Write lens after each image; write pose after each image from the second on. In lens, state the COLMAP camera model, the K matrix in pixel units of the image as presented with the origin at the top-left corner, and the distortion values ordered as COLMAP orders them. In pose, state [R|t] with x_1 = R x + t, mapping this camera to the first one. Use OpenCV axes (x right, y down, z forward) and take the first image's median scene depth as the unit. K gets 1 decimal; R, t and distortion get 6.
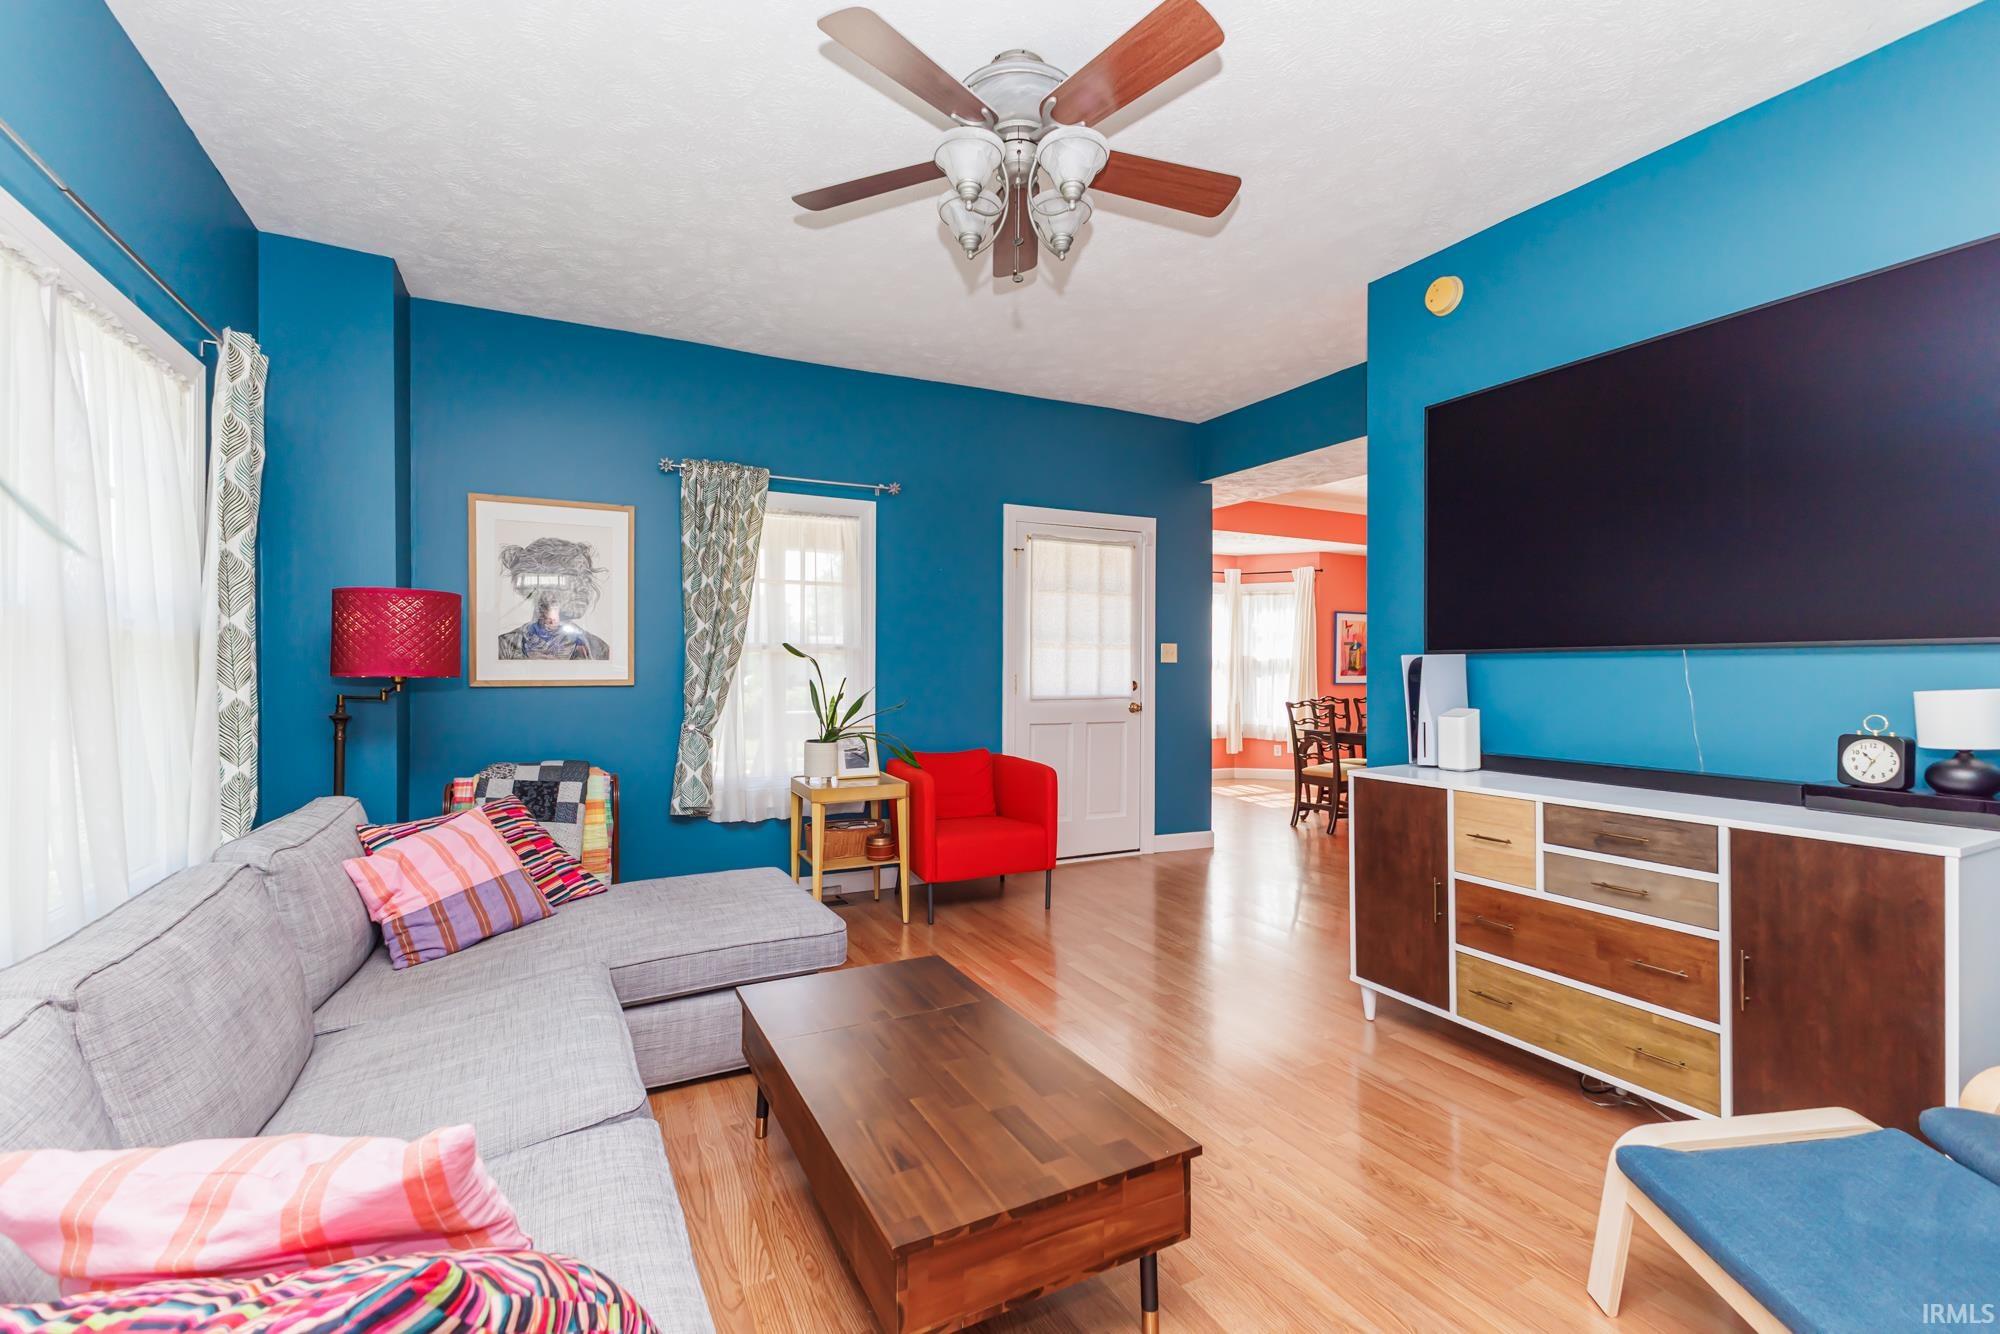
lens RADIAL K [[869.4, 0, 1004.8], [0, 869.4, 661.6], [0, 0, 1]] dist [0.008821, 0.000039]
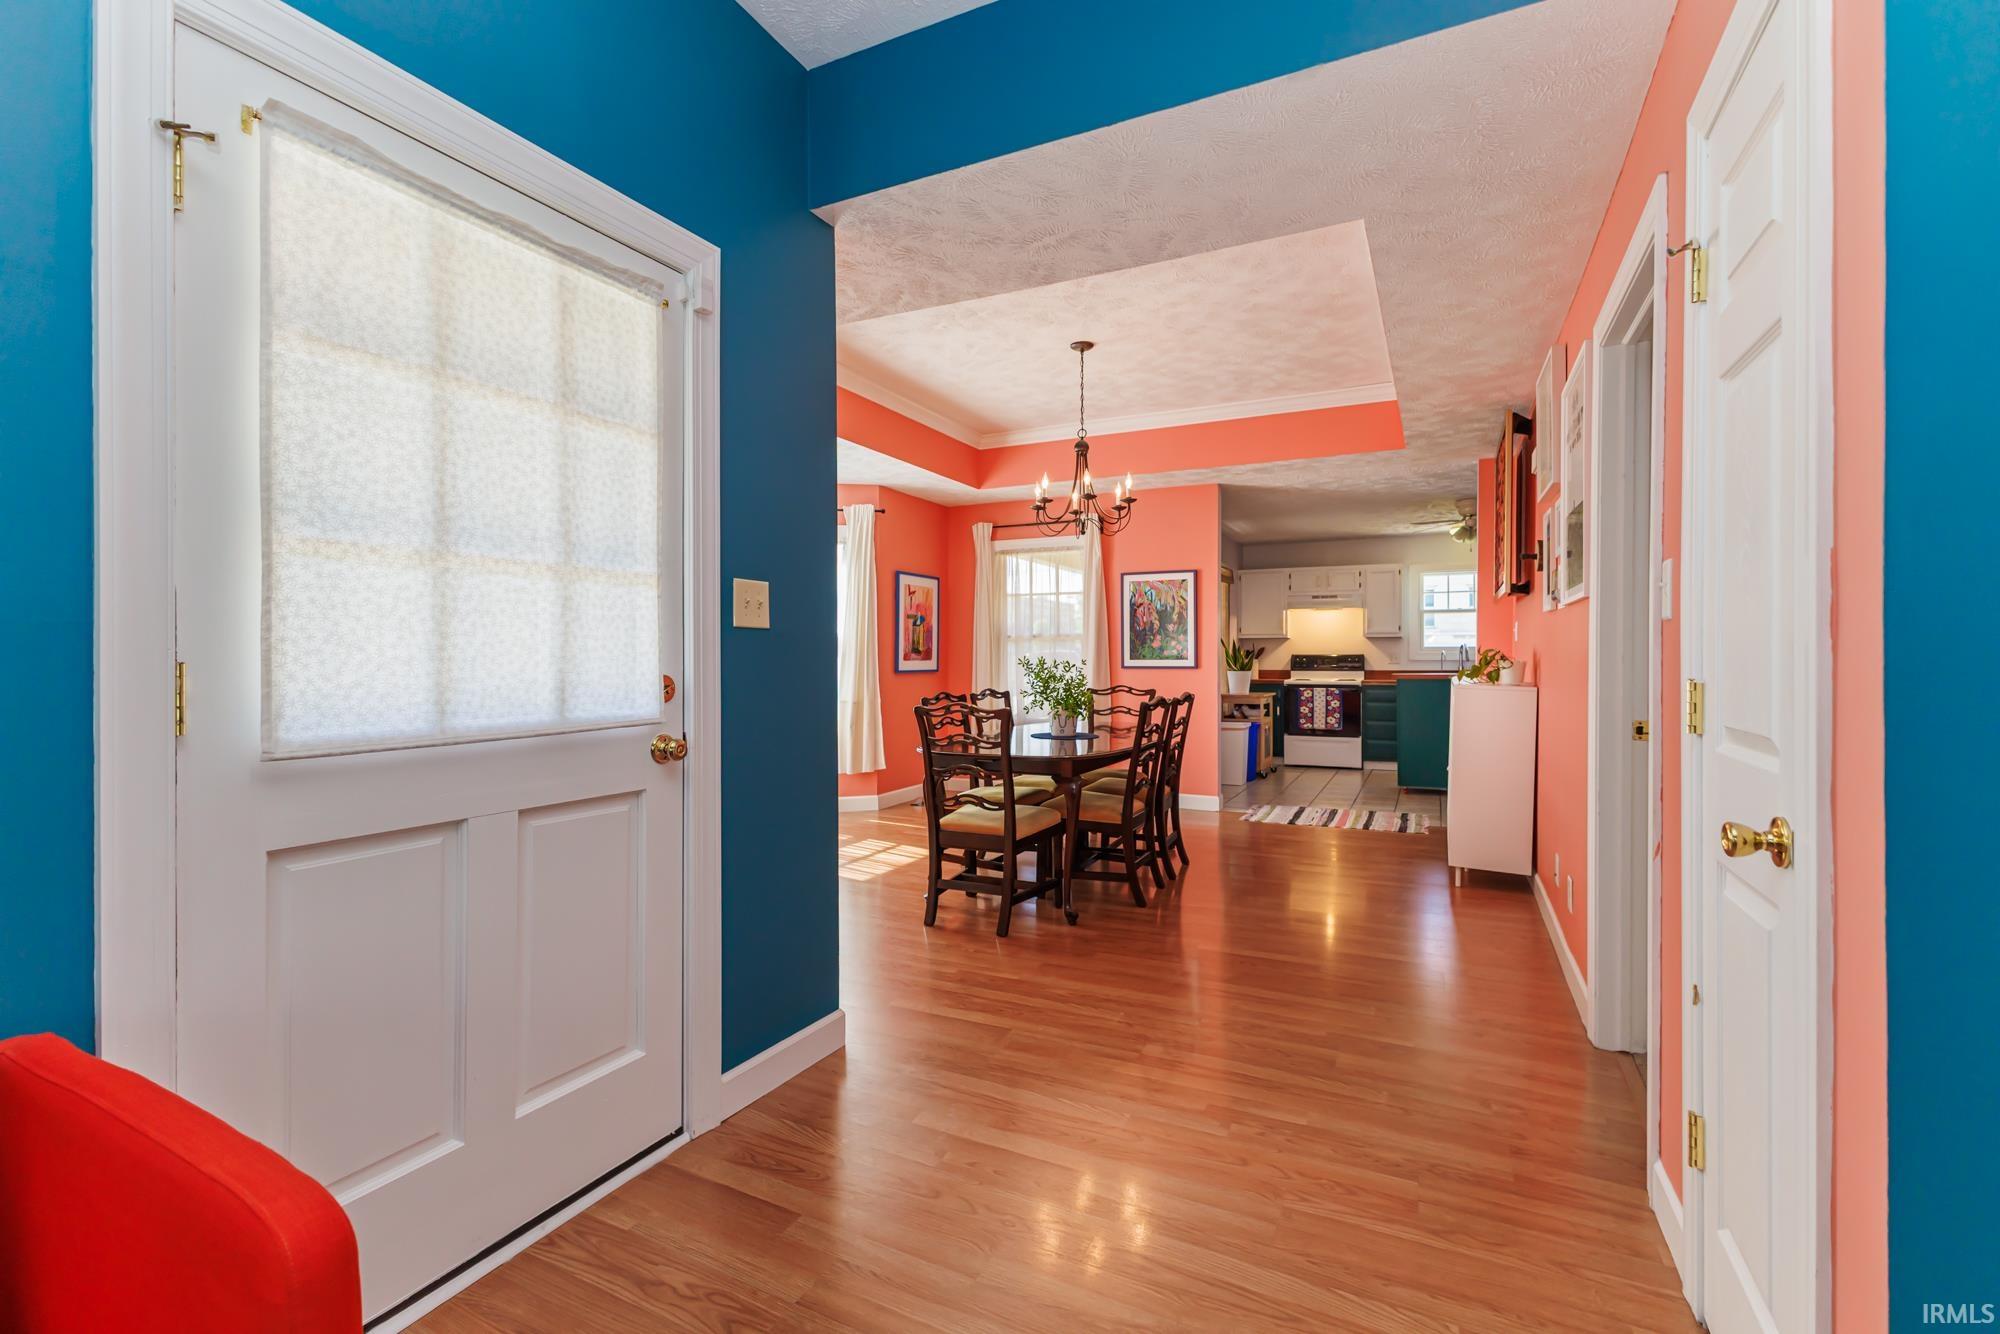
lens RADIAL K [[869.4, 0, 1016.2], [0, 869.4, 655.6], [0, 0, 1]] dist [0.008821, 0.000039]
pose [[0.803885, -0.008063, 0.594731, 0.049957], [0.003989, 0.999959, 0.008164, 0.011479], [-0.594772, -0.004191, 0.803884, 0.619720]]
